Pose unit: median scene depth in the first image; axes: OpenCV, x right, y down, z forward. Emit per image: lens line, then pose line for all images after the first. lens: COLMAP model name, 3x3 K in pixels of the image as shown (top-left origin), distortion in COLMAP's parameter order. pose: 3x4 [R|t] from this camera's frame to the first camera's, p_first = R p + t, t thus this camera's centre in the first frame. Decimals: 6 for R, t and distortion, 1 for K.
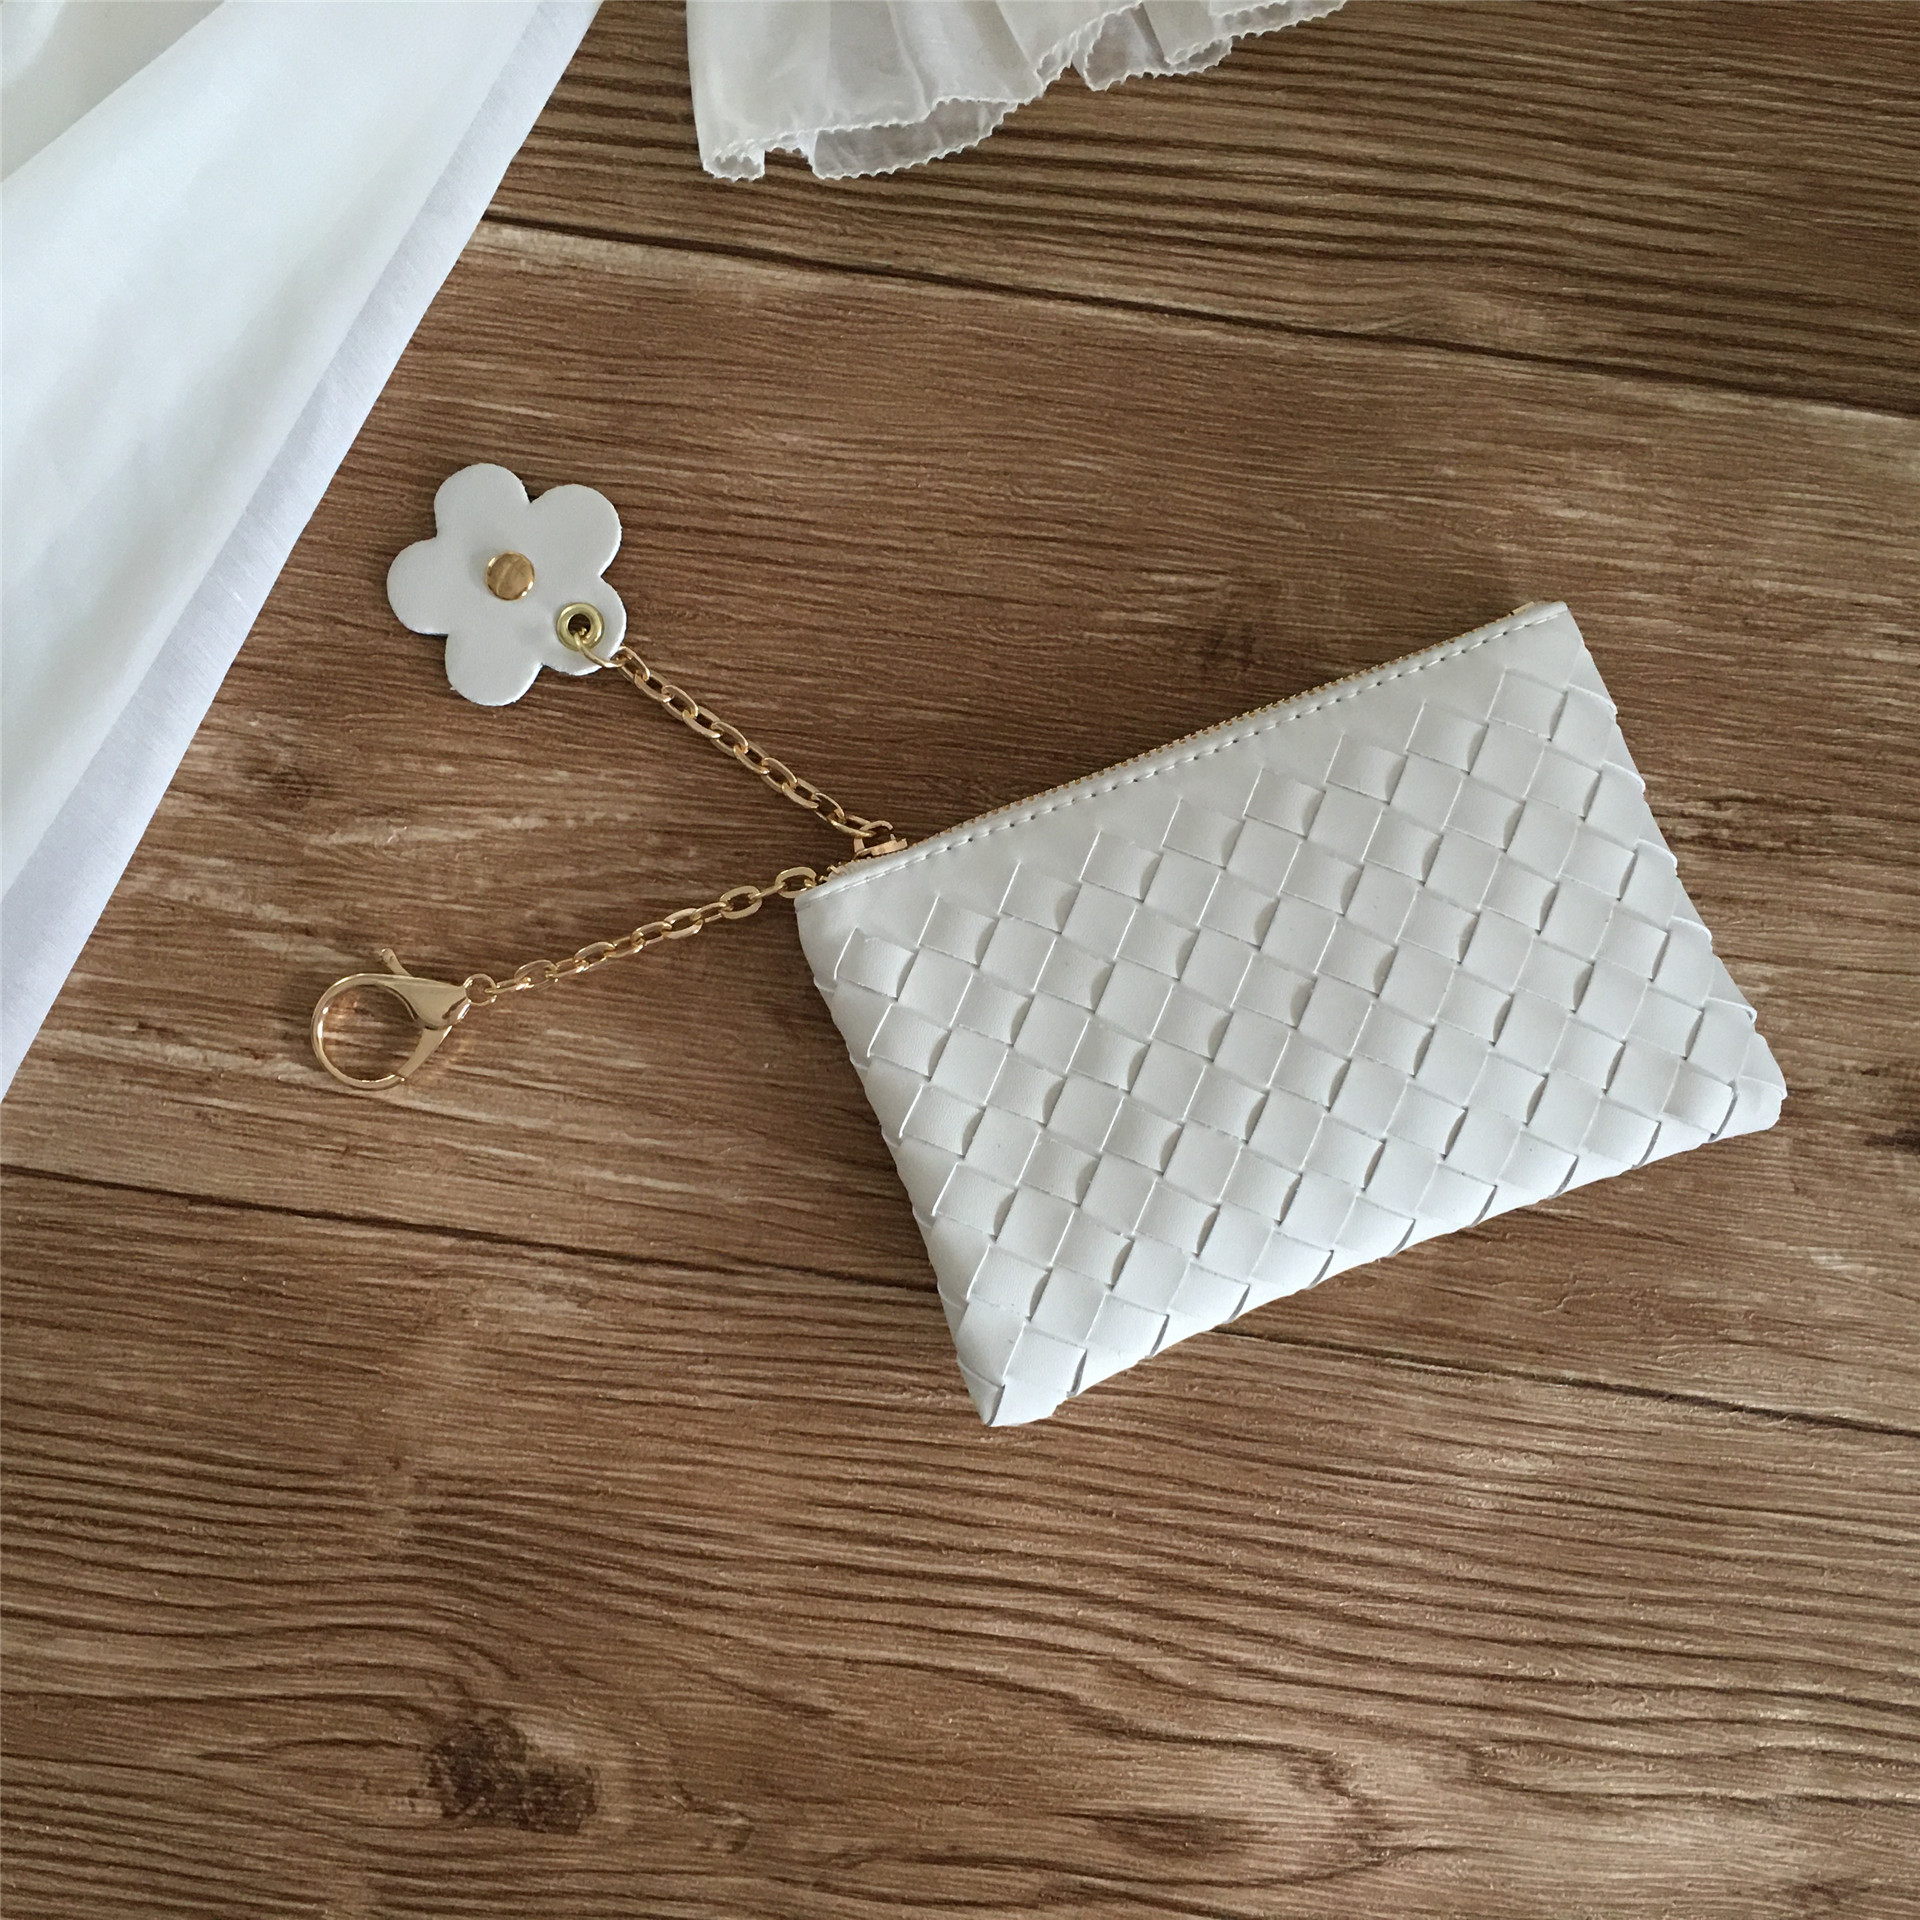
lens RADIAL K [[2216.5, 0, 949.3], [0, 2216.5, 966.4], [0, 0, 1]] dist [0.085325, -0.152027]
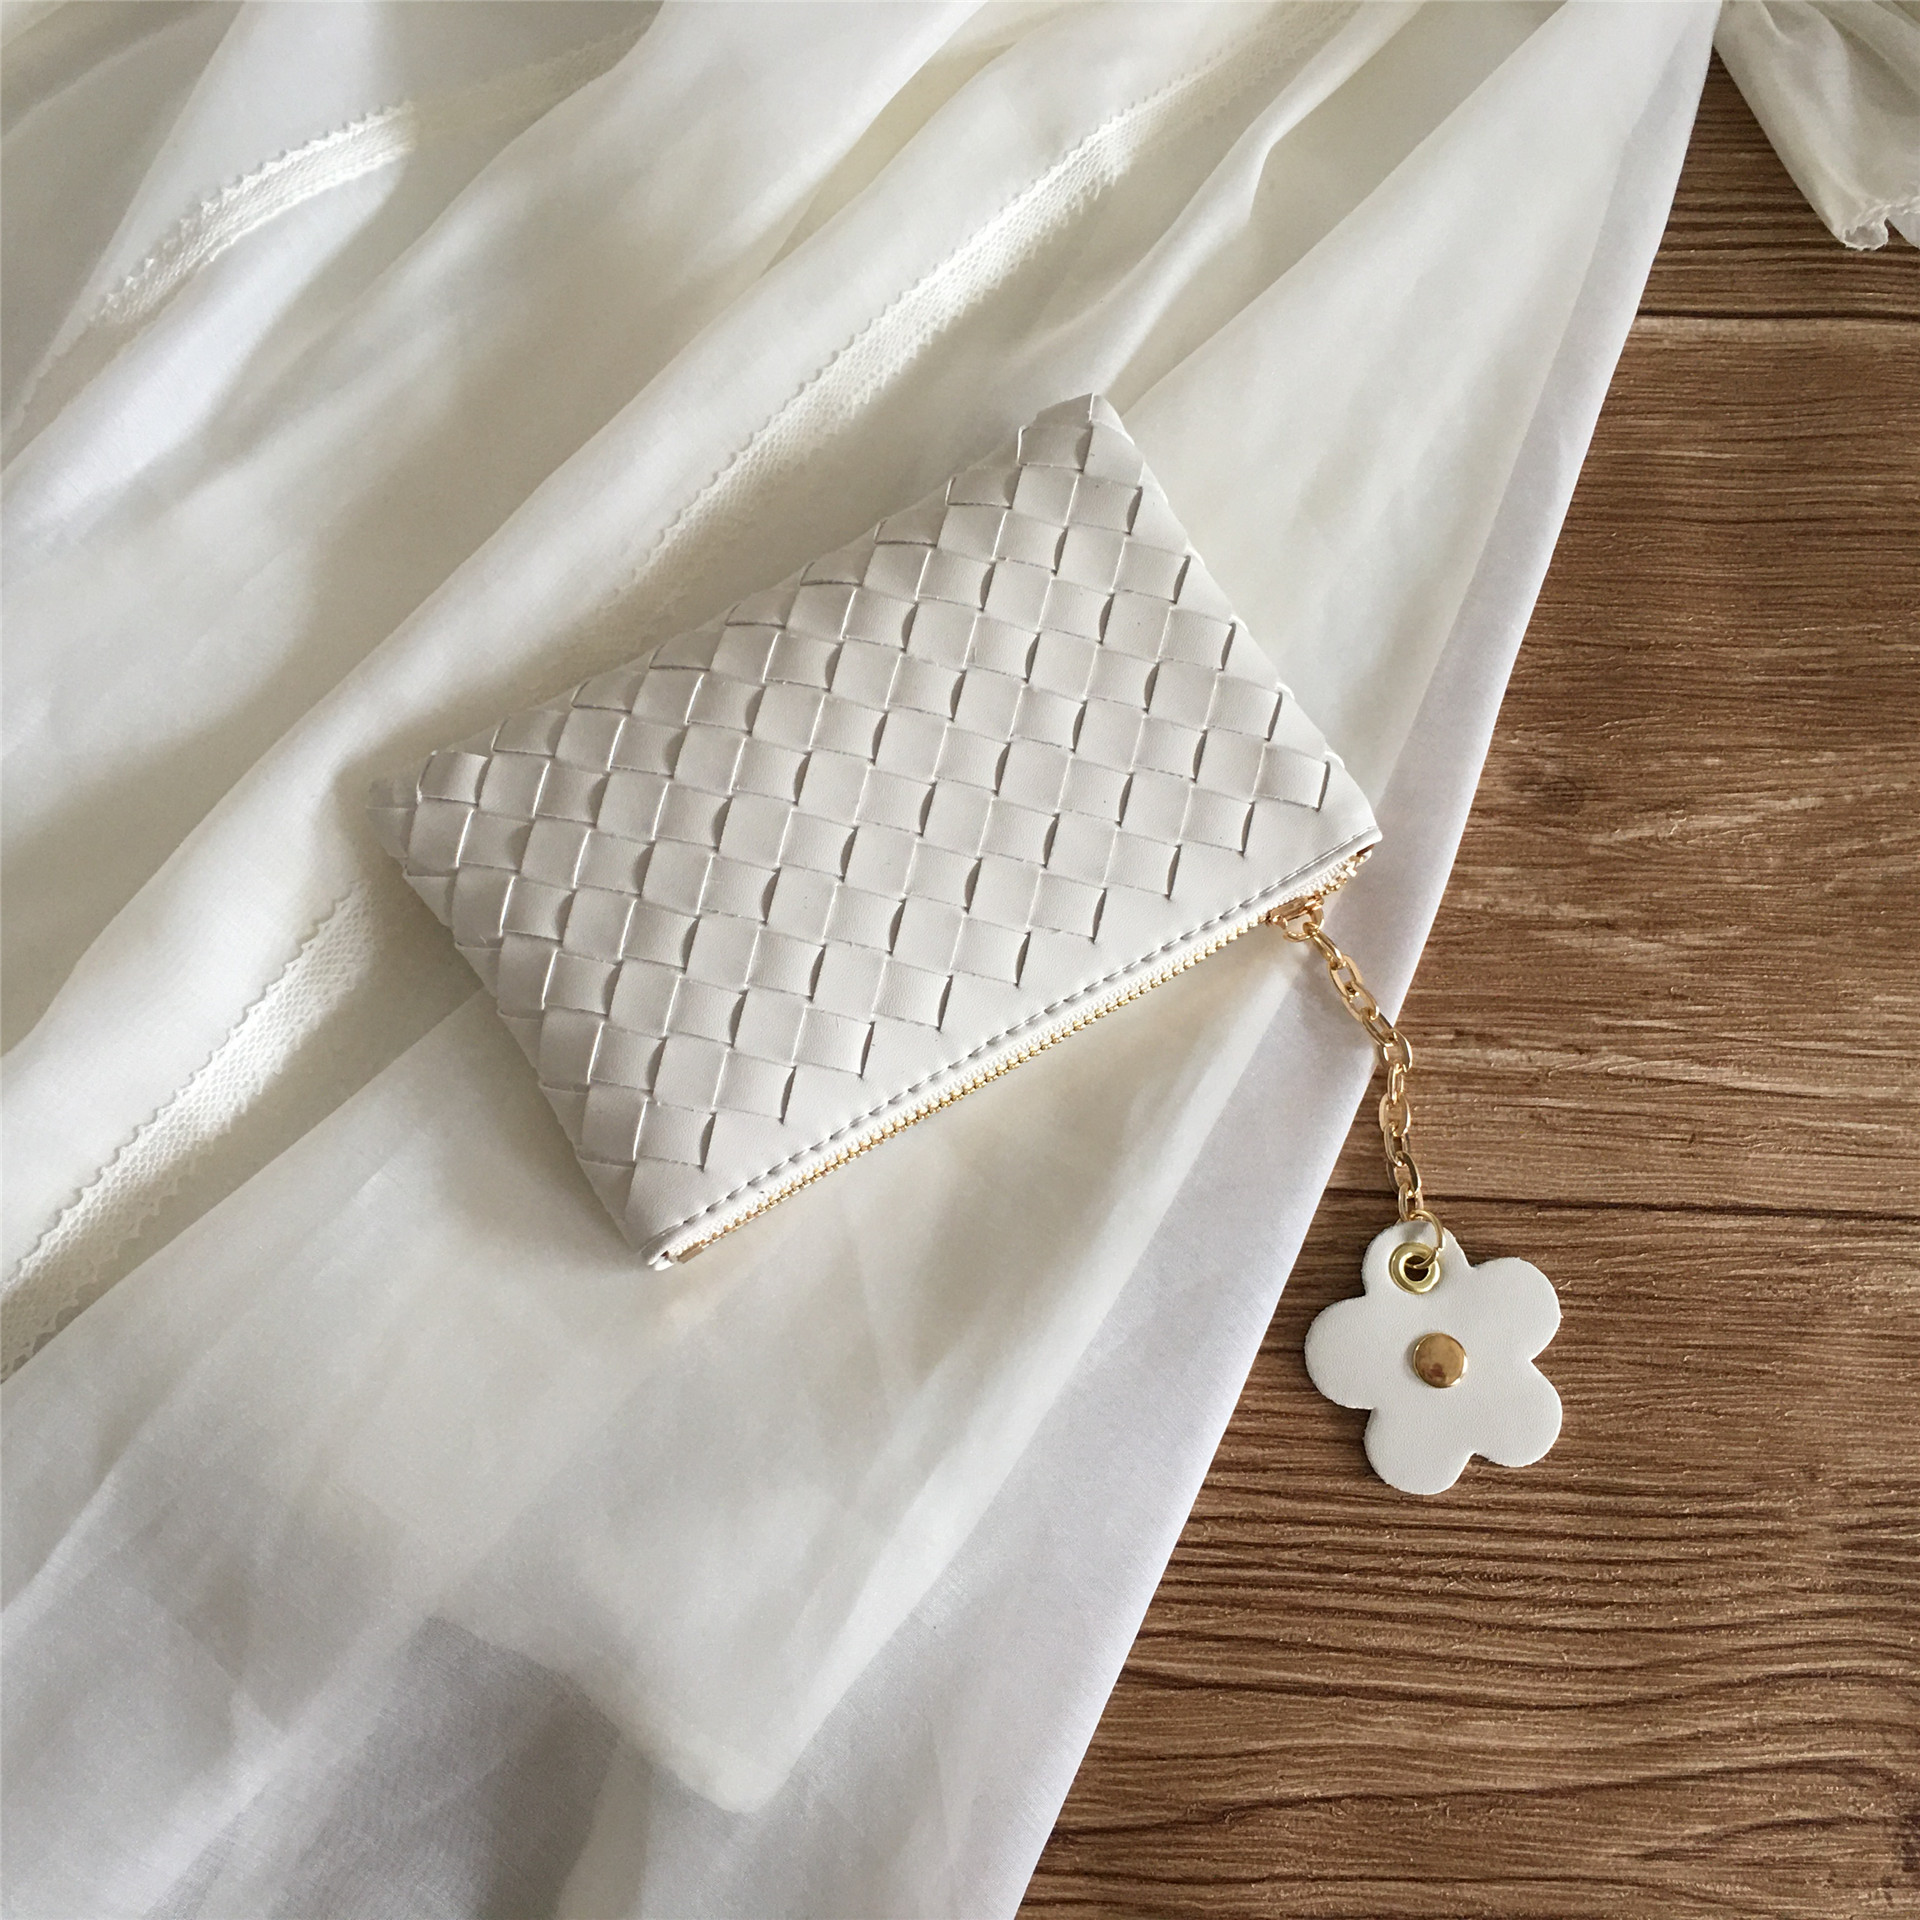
lens RADIAL K [[2216.5, 0, 949.3], [0, 2216.5, 966.4], [0, 0, 1]] dist [0.085325, -0.152027]
pose [[0.994851, -0.100772, 0.010812, -0.583913], [0.098743, 0.939684, -0.327482, 0.292104], [0.022841, 0.326864, 0.944795, 0.068299]]
